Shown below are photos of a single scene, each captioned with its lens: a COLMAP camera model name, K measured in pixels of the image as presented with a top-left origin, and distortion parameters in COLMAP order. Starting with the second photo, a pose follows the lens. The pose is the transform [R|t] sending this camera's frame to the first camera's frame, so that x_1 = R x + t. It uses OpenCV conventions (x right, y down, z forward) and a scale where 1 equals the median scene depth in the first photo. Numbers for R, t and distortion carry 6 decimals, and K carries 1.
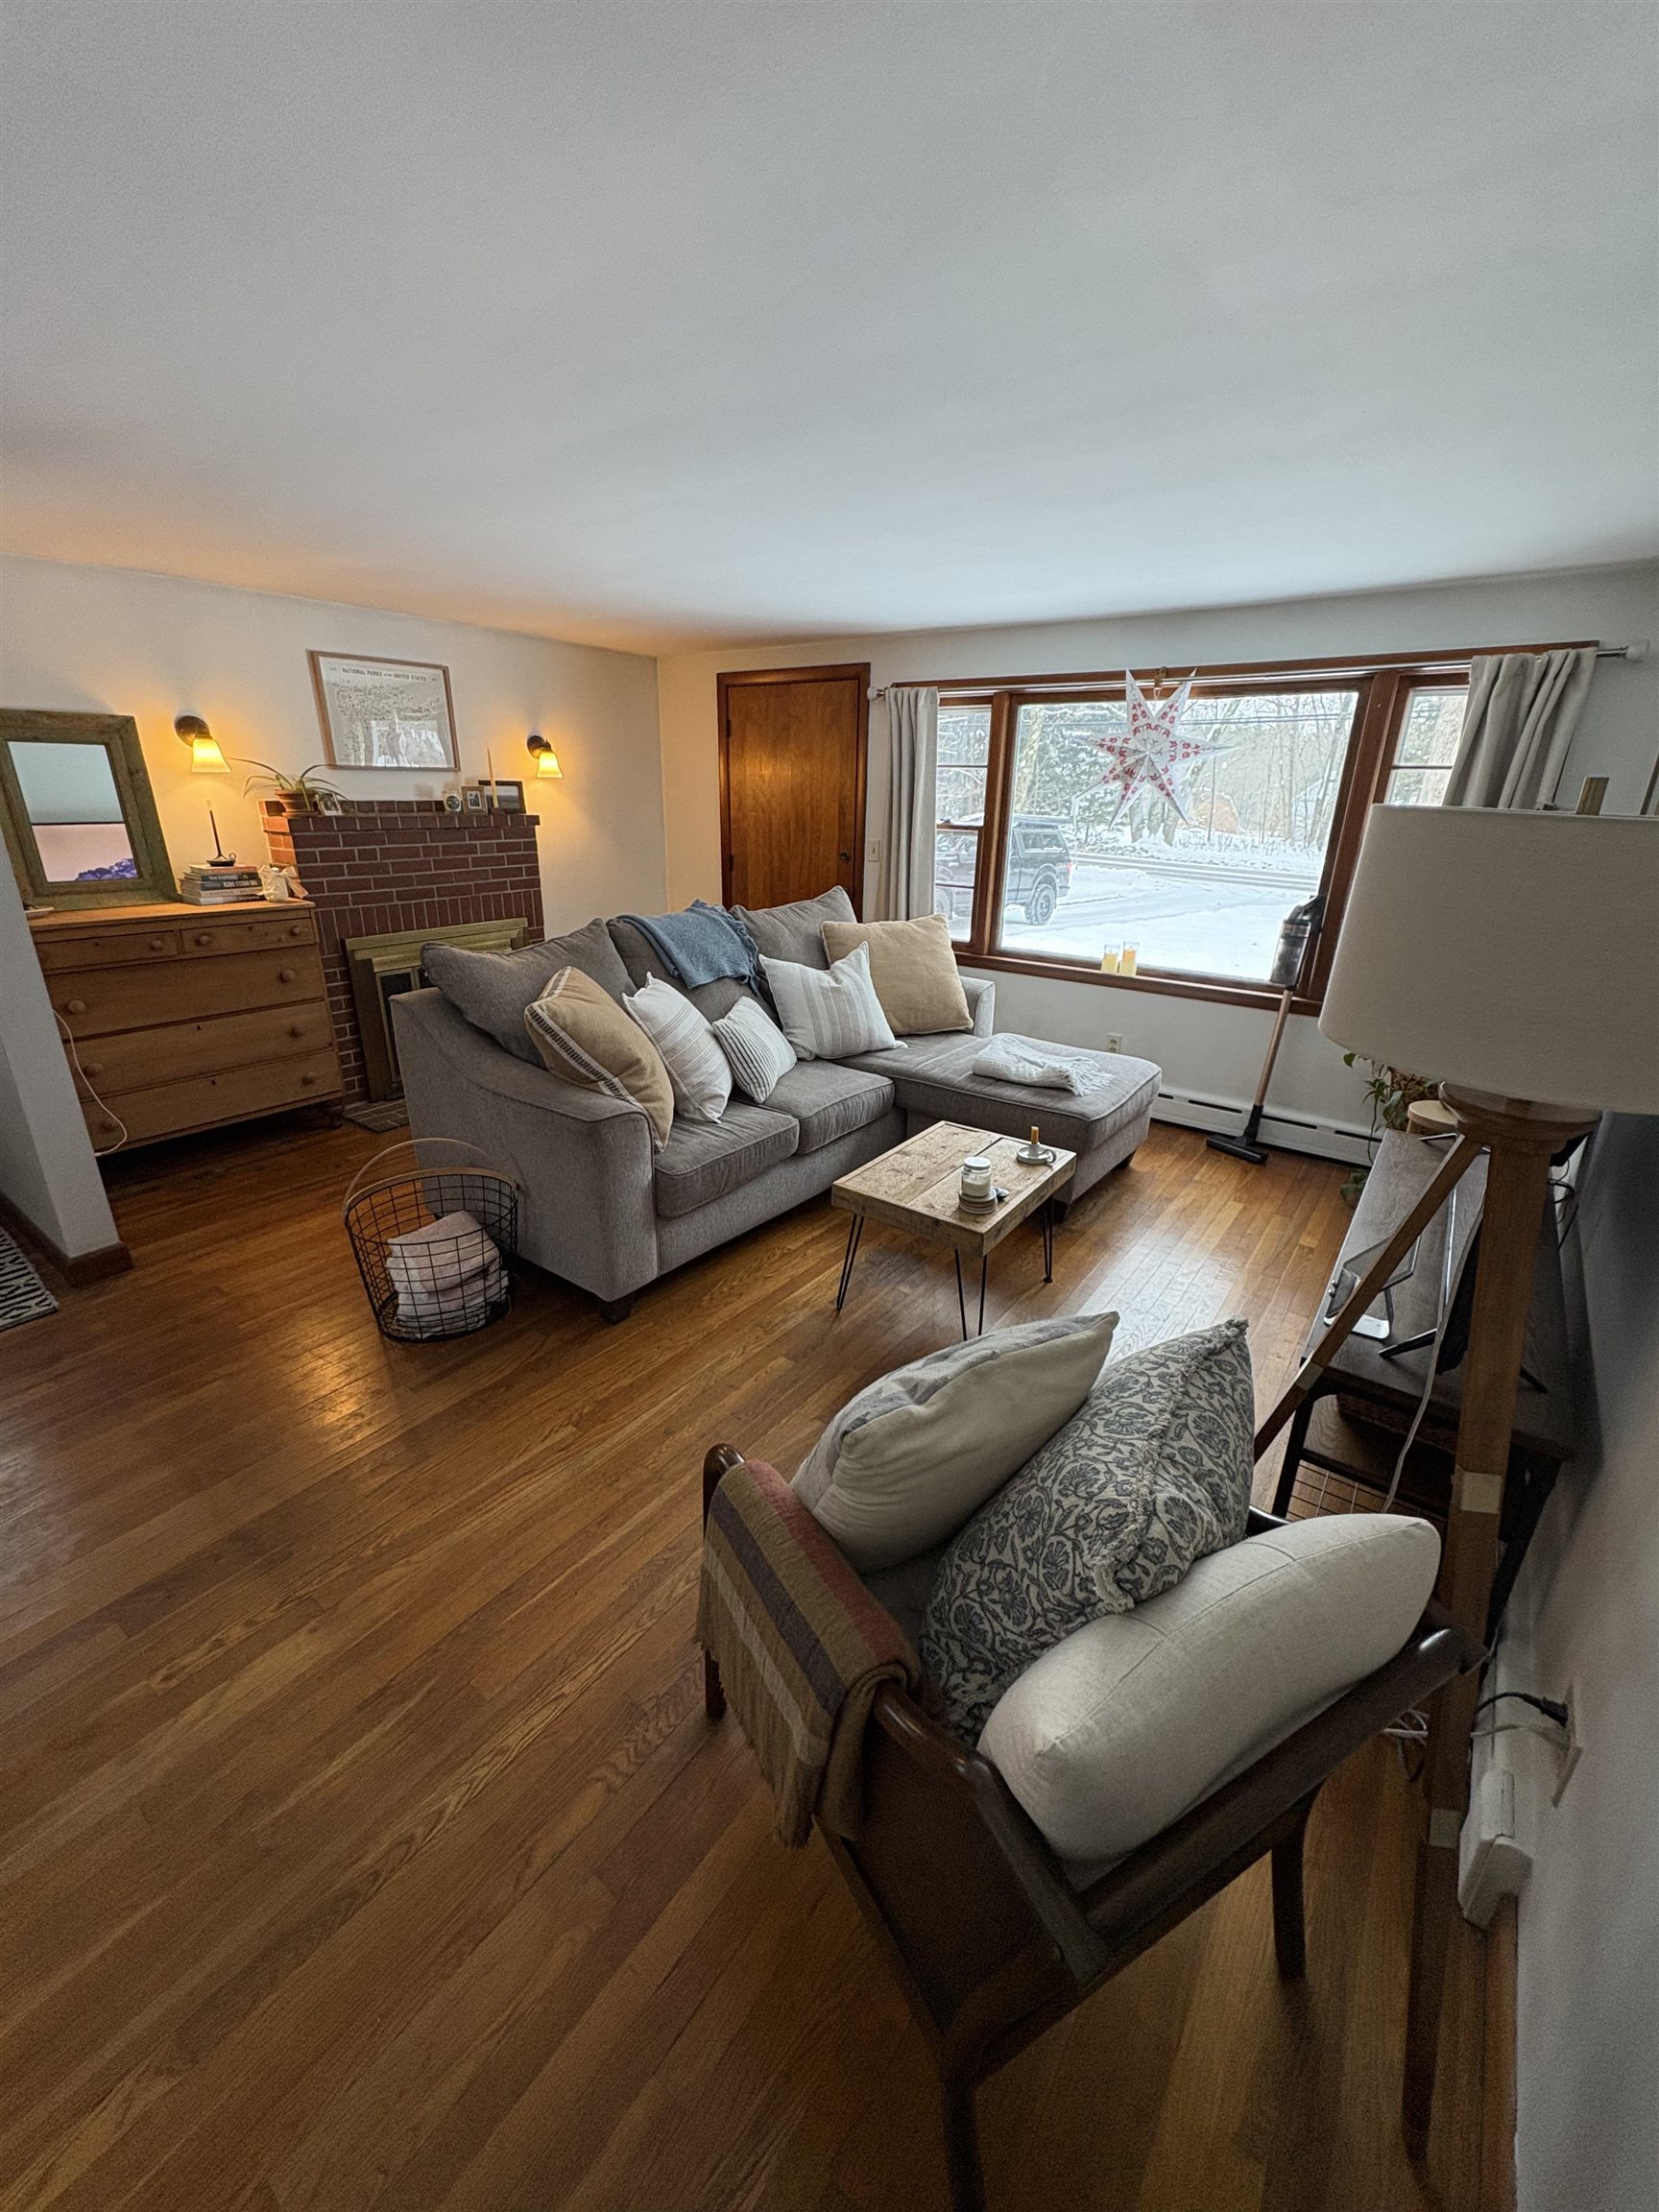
lens RADIAL K [[878.8, 0, 820.5], [0, 878.8, 1102.9], [0, 0, 1]] dist [-0.001872, 0.000294]
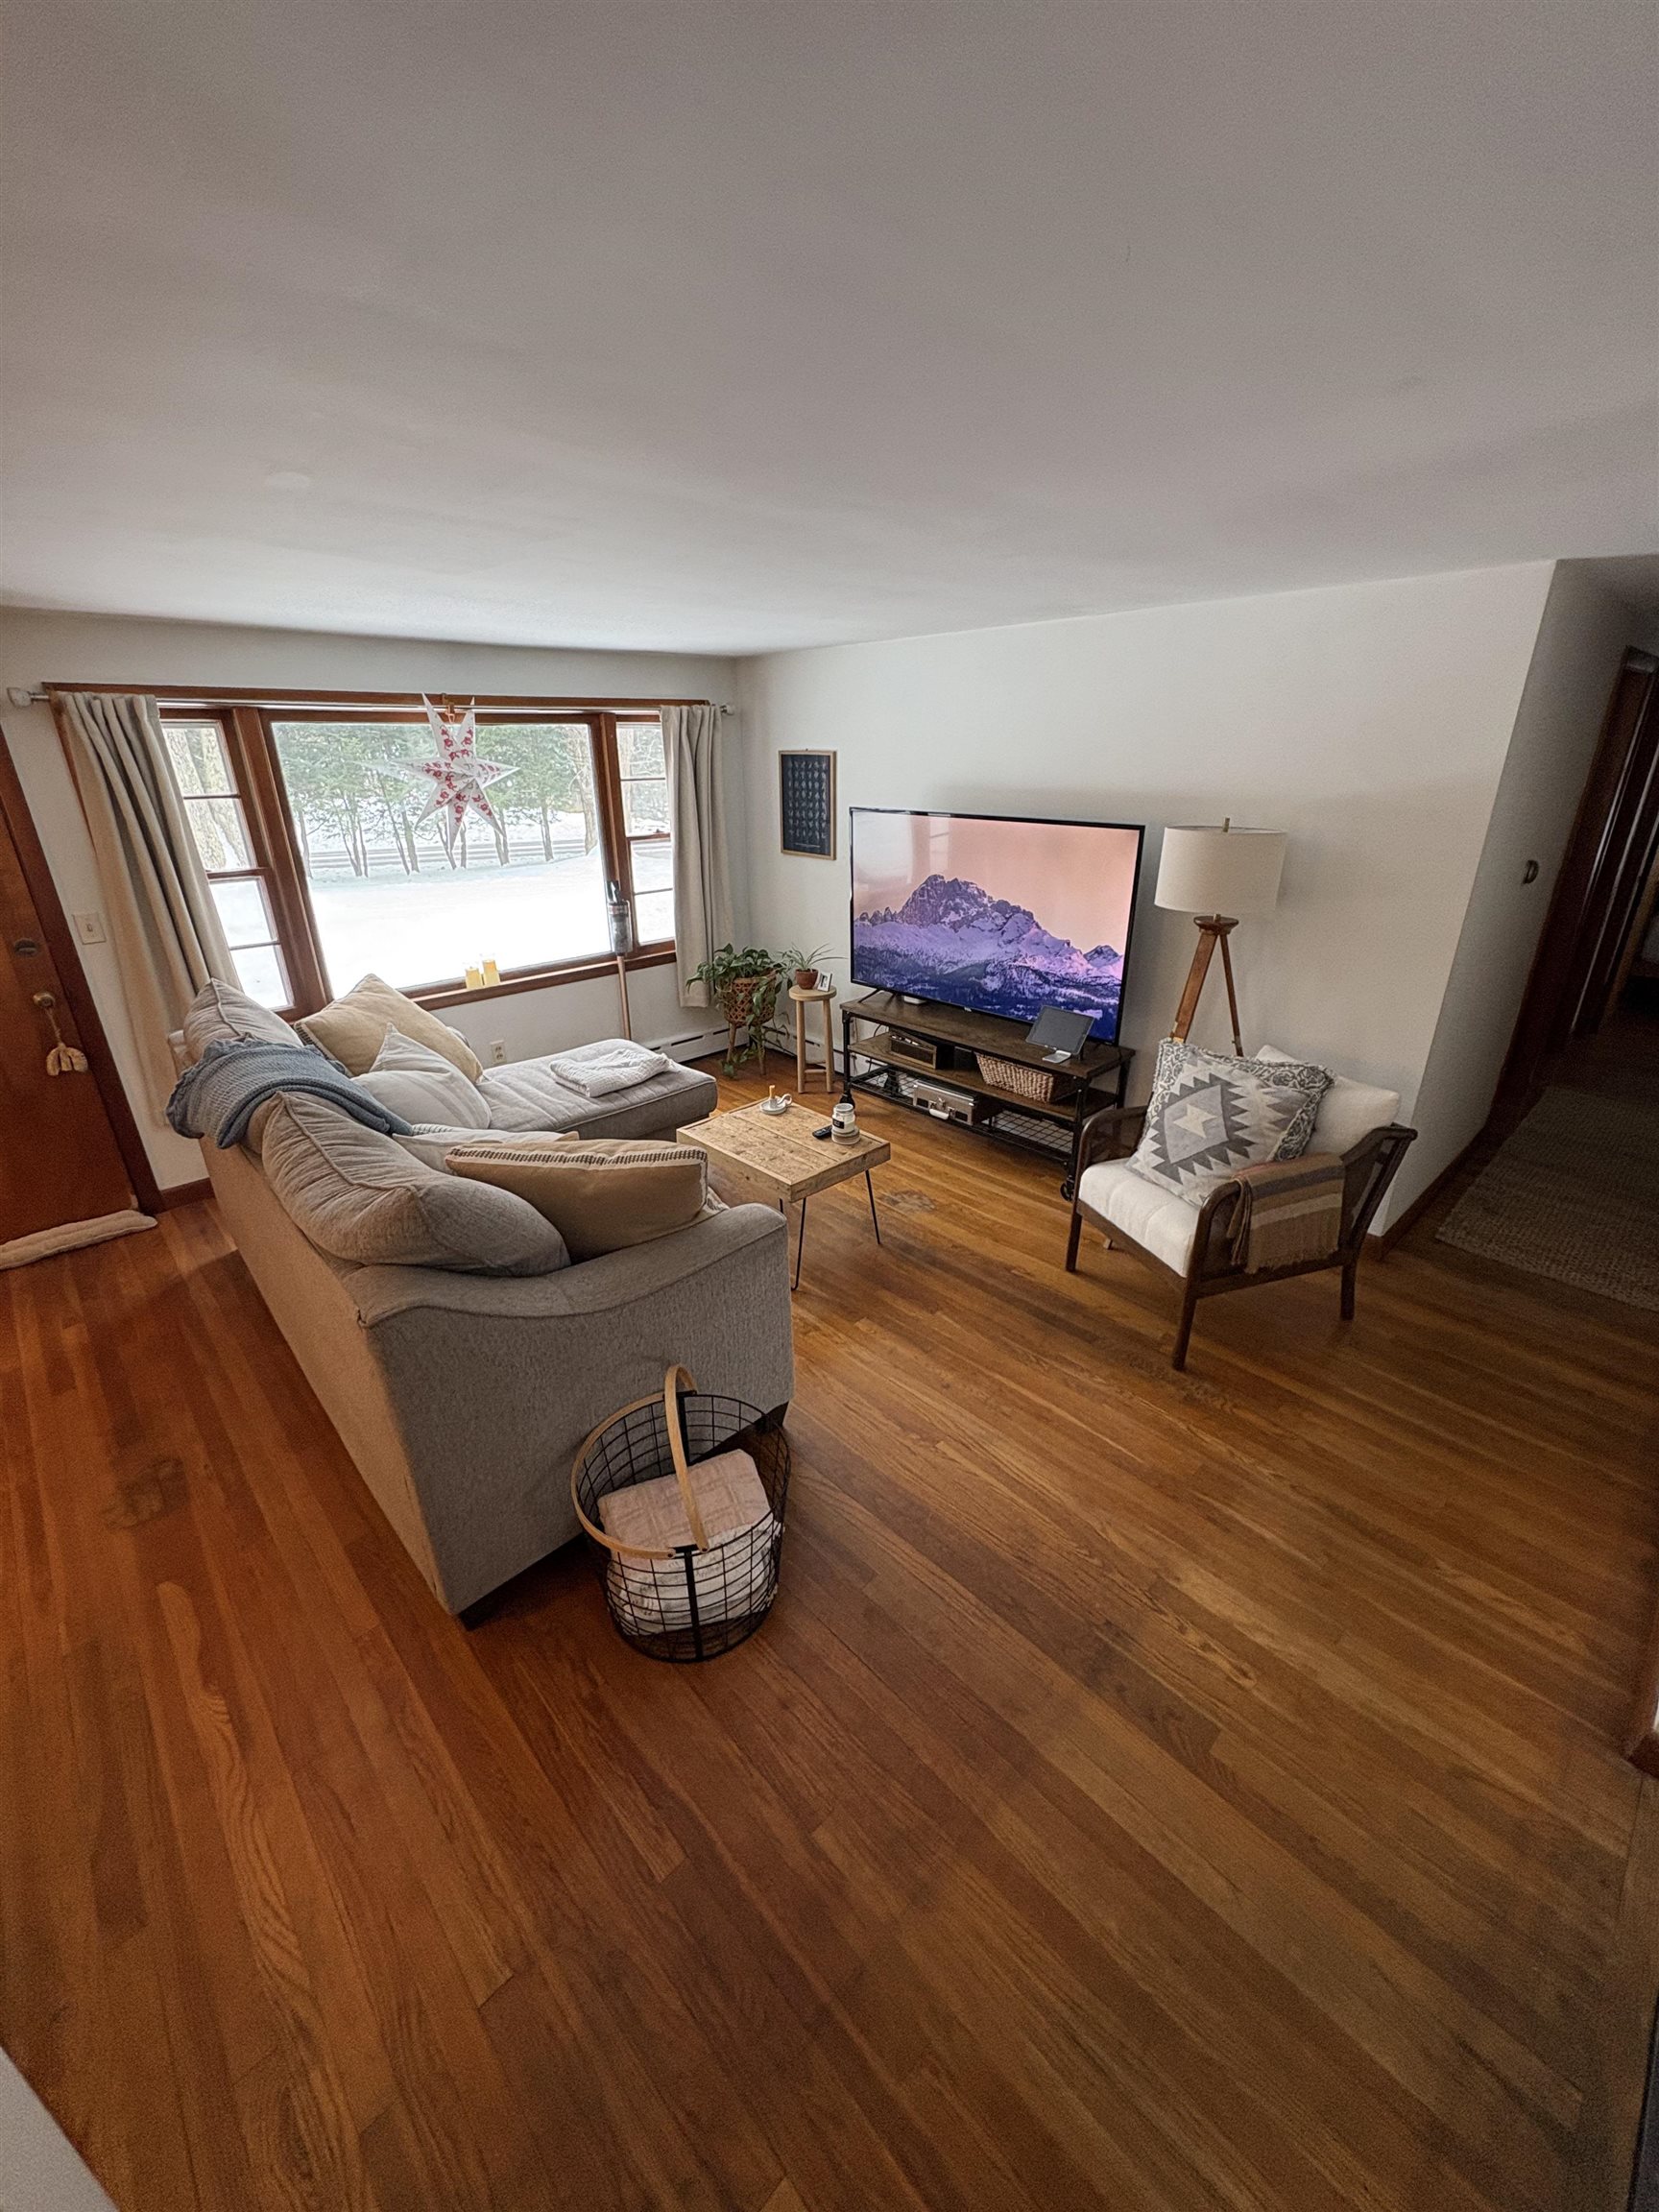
lens RADIAL K [[878.8, 0, 825.0], [0, 878.8, 1108.8], [0, 0, 1]] dist [-0.001872, 0.000294]
pose [[0.173255, -0.393736, 0.902749, -0.677142], [0.347097, 0.882211, 0.318163, -0.240377], [-0.921687, 0.258218, 0.289512, 0.417199]]
